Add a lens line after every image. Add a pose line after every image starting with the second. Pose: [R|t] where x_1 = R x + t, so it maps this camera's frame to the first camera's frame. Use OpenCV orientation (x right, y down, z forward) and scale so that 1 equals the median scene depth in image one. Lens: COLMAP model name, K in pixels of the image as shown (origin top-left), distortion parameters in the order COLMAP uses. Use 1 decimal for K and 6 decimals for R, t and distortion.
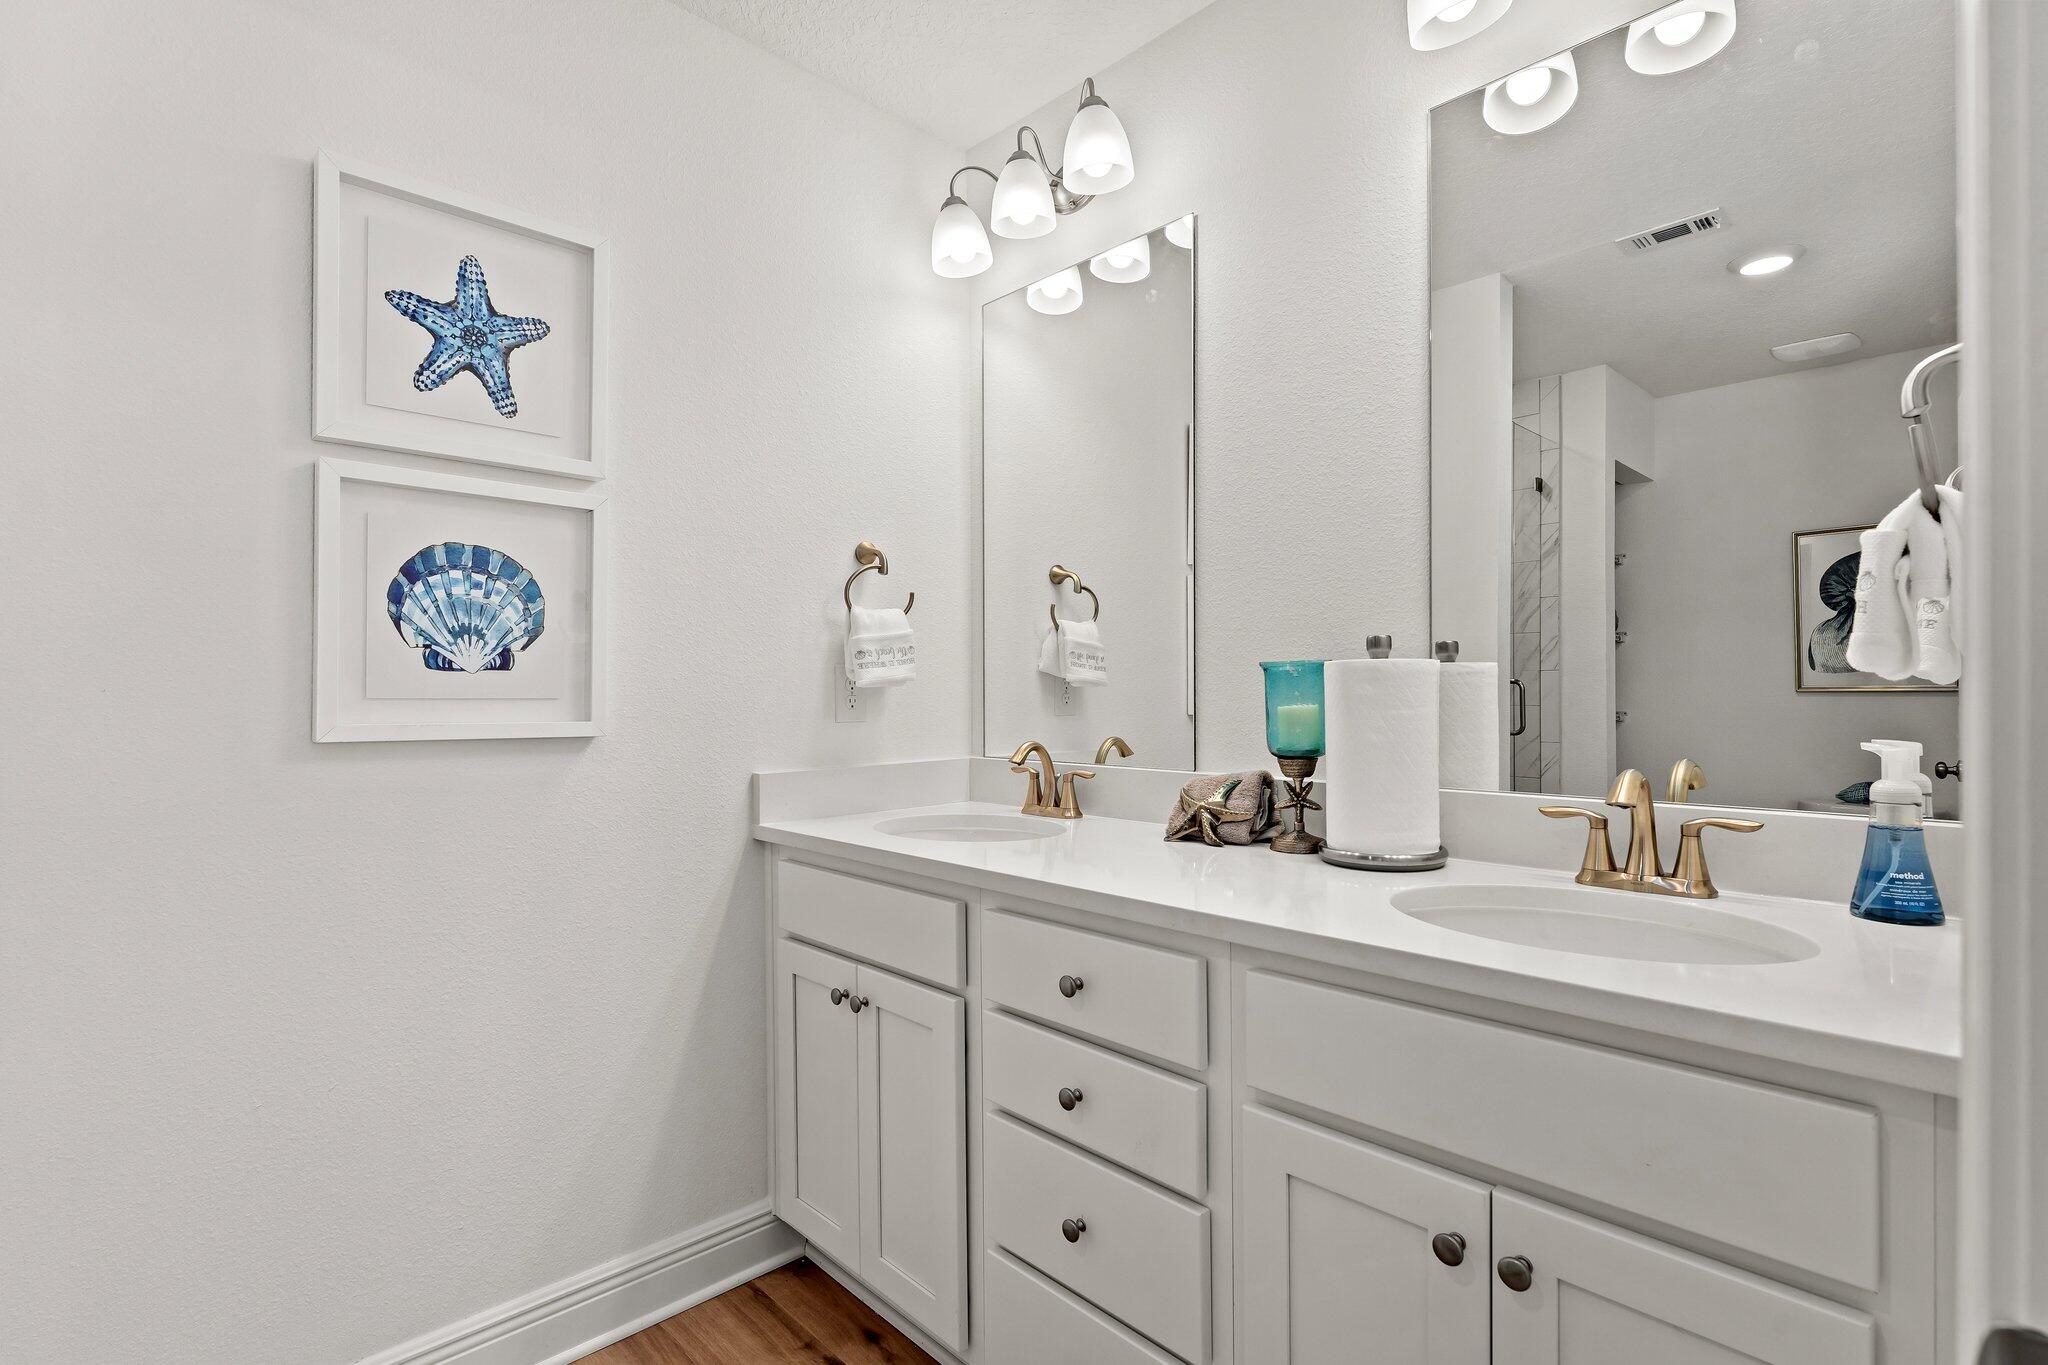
lens RADIAL K [[998.8, 0, 1027.7], [0, 998.8, 673.0], [0, 0, 1]] dist [0.002763, -0.002803]
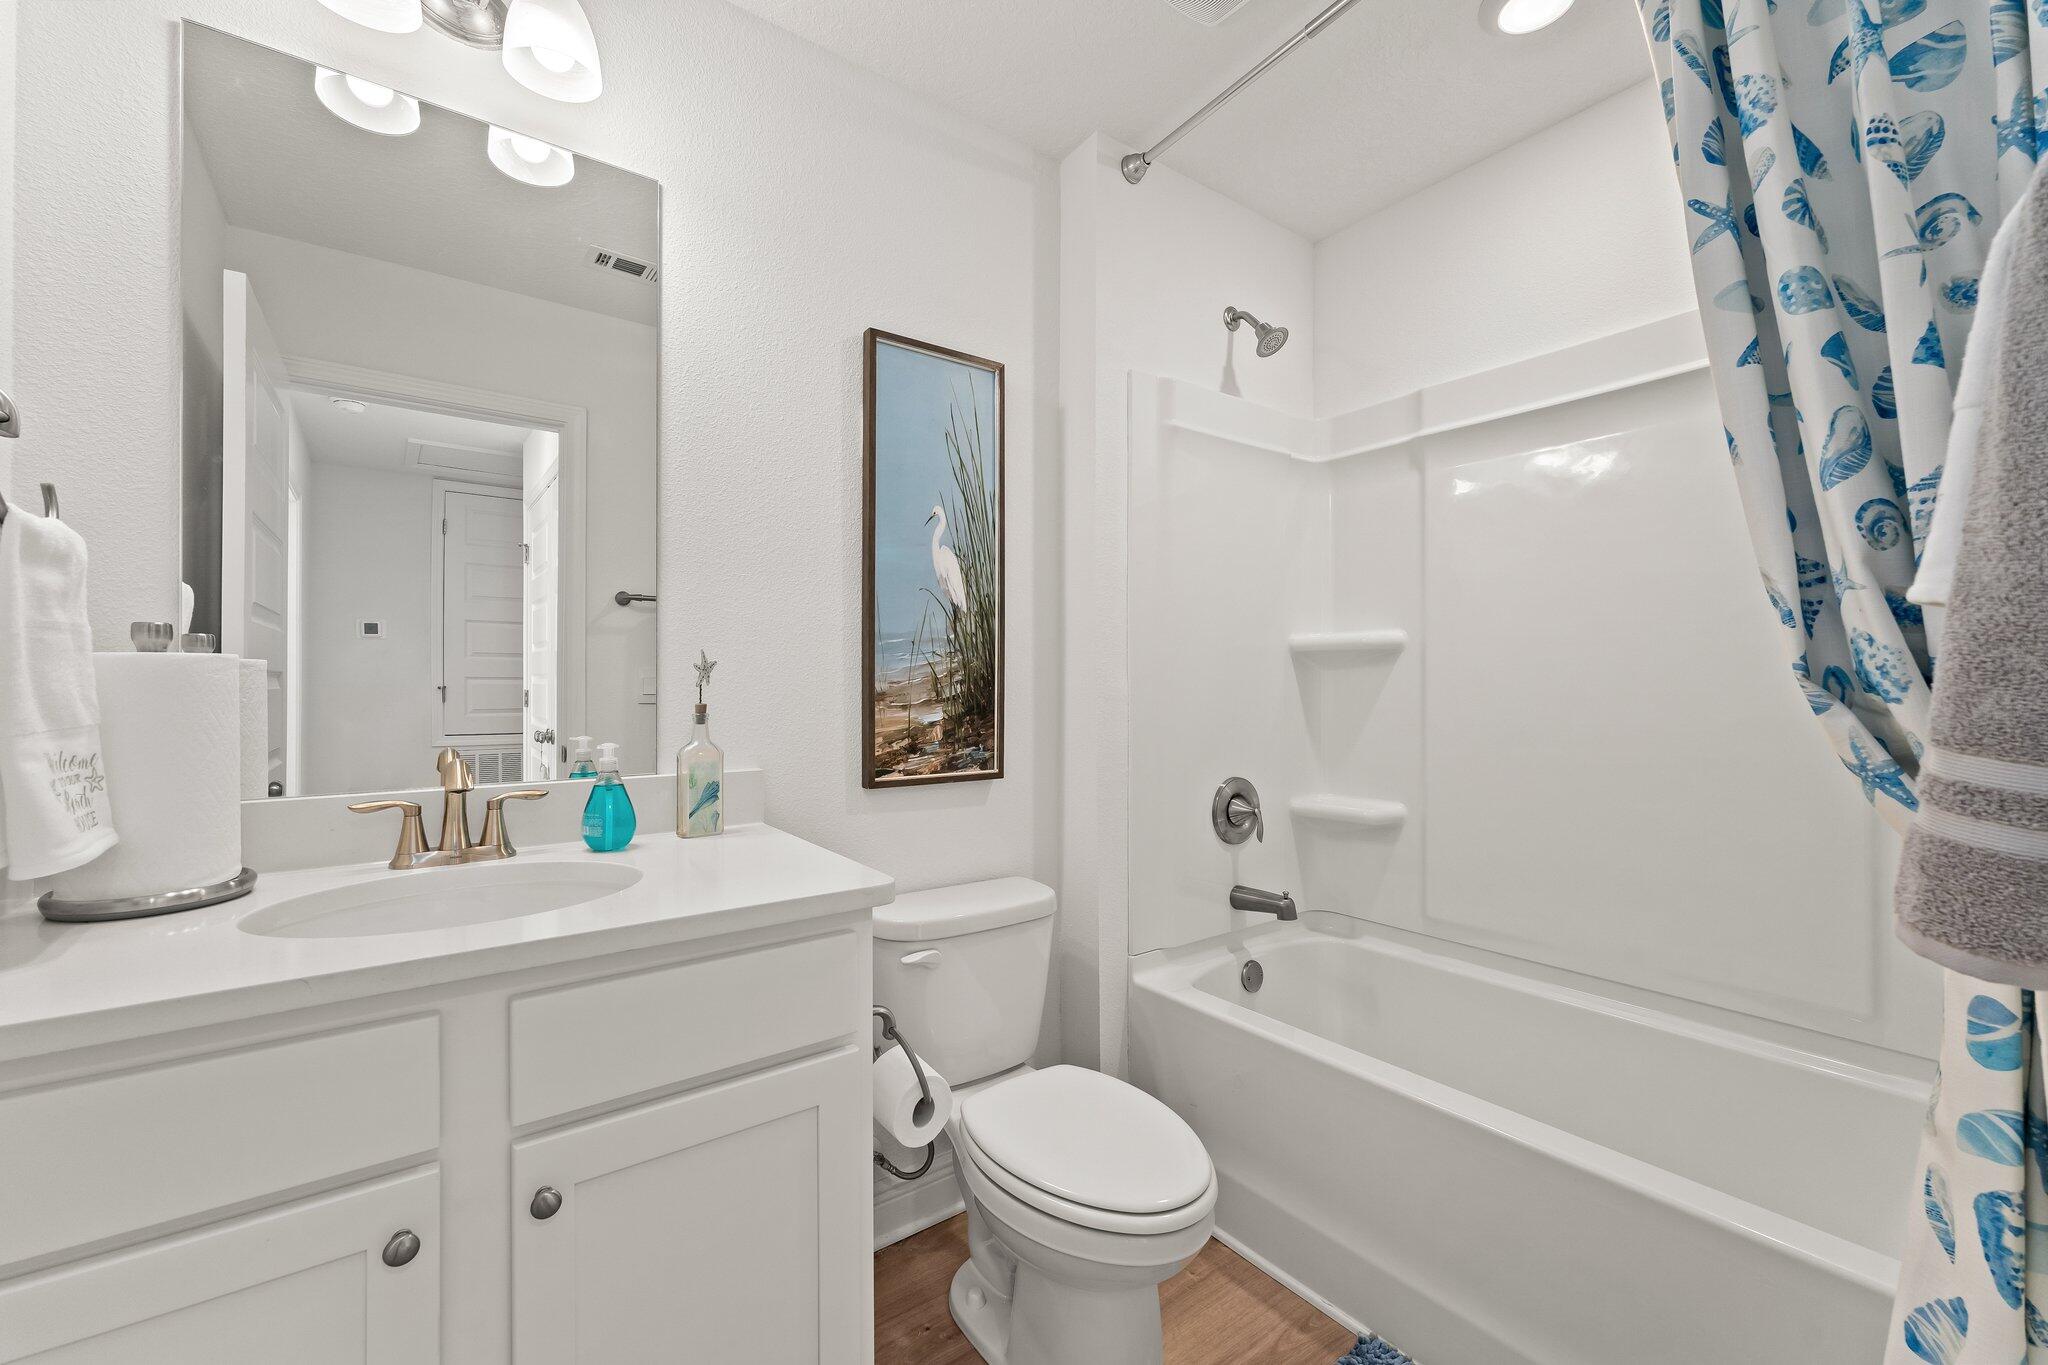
lens RADIAL K [[817.6, 0, 1028.0], [0, 817.6, 686.7], [0, 0, 1]] dist [0.001222, -0.000305]
pose [[0.123366, -0.006740, 0.992338, -0.232288], [-0.006397, 0.999951, 0.007587, 0.003804], [-0.992341, -0.007284, 0.123316, 0.233186]]
